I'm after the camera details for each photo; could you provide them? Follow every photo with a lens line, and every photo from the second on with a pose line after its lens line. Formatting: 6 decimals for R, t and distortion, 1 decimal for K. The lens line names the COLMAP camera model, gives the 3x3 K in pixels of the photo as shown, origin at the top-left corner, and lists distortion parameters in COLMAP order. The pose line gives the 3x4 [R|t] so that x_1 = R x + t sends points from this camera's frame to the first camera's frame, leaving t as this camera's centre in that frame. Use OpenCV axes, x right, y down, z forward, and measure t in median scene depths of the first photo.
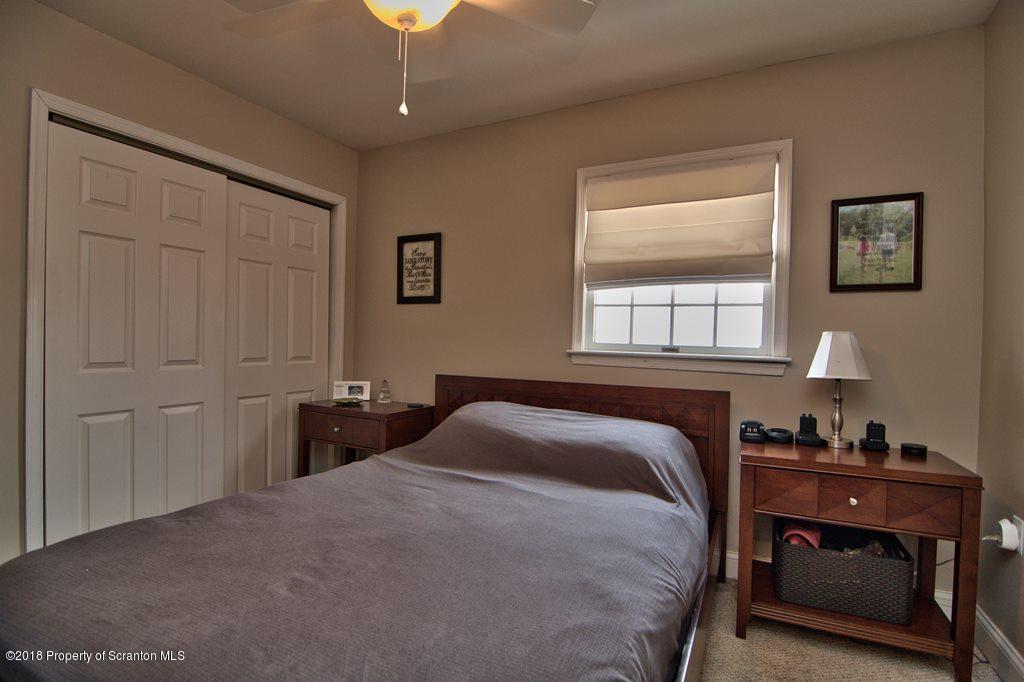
lens RADIAL K [[488.6, 0, 512.4], [0, 488.6, 342.8], [0, 0, 1]] dist [-0.018692, -0.003933]
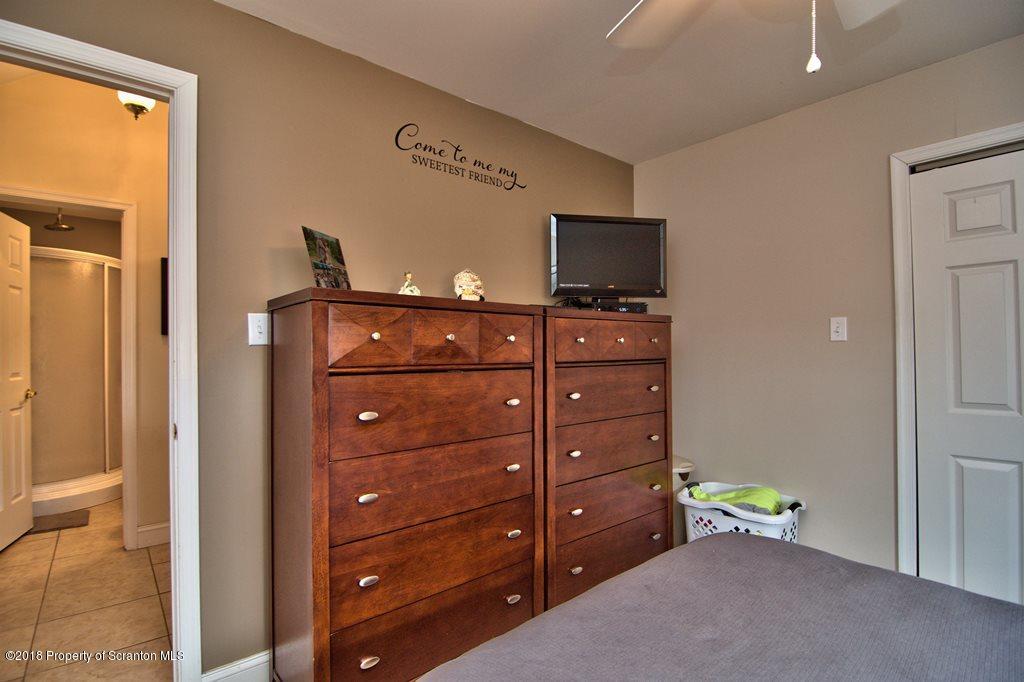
lens RADIAL K [[488.6, 0, 511.1], [0, 488.6, 342.5], [0, 0, 1]] dist [-0.018692, -0.003933]
pose [[-0.391980, -0.030205, -0.919478, 0.936187], [-0.012153, 0.999544, -0.027654, -0.105625], [0.919894, 0.000335, -0.392168, 1.461231]]
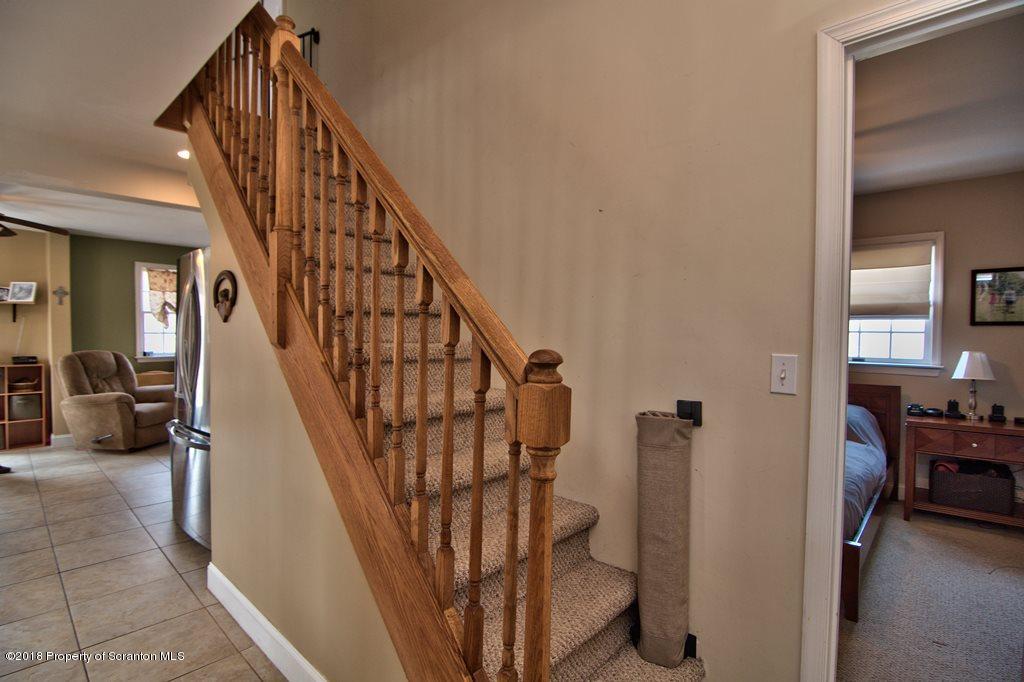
lens RADIAL K [[488.6, 0, 512.1], [0, 488.6, 343.9], [0, 0, 1]] dist [-0.018692, -0.003933]
pose [[0.963061, -0.010445, -0.269081, -0.411445], [0.013541, 0.999862, 0.009654, -0.082666], [0.268943, -0.012941, 0.963069, -0.999357]]
